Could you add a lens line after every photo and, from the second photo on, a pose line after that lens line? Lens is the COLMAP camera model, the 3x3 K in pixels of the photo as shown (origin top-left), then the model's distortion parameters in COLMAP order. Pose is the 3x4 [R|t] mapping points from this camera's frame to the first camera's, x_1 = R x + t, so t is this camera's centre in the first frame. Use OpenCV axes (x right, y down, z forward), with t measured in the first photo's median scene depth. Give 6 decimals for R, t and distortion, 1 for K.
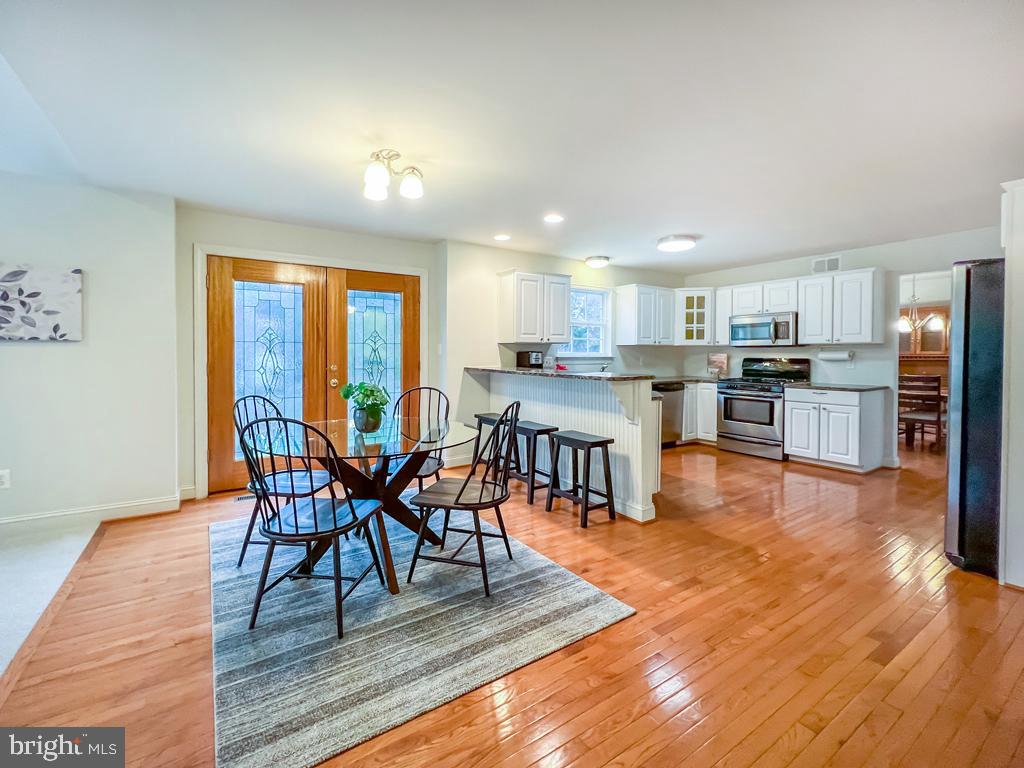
lens RADIAL K [[416.7, 0, 510.3], [0, 416.7, 357.5], [0, 0, 1]] dist [-0.001176, -0.000042]
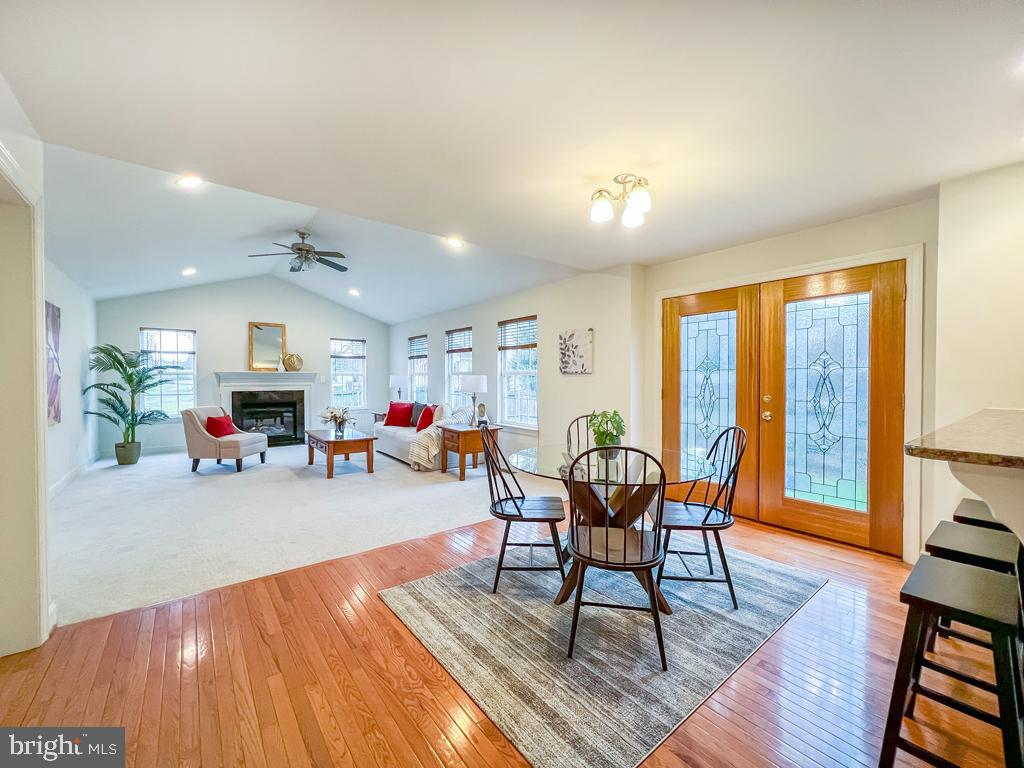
lens RADIAL K [[443.5, 0, 512.0], [0, 443.5, 384.0], [0, 0, 1]] dist [-0.000340, -0.000064]
pose [[0.082765, 0.006557, -0.996548, 0.486848], [-0.014014, 0.999887, 0.005415, -0.003695], [0.996471, 0.013518, 0.082847, 0.446128]]
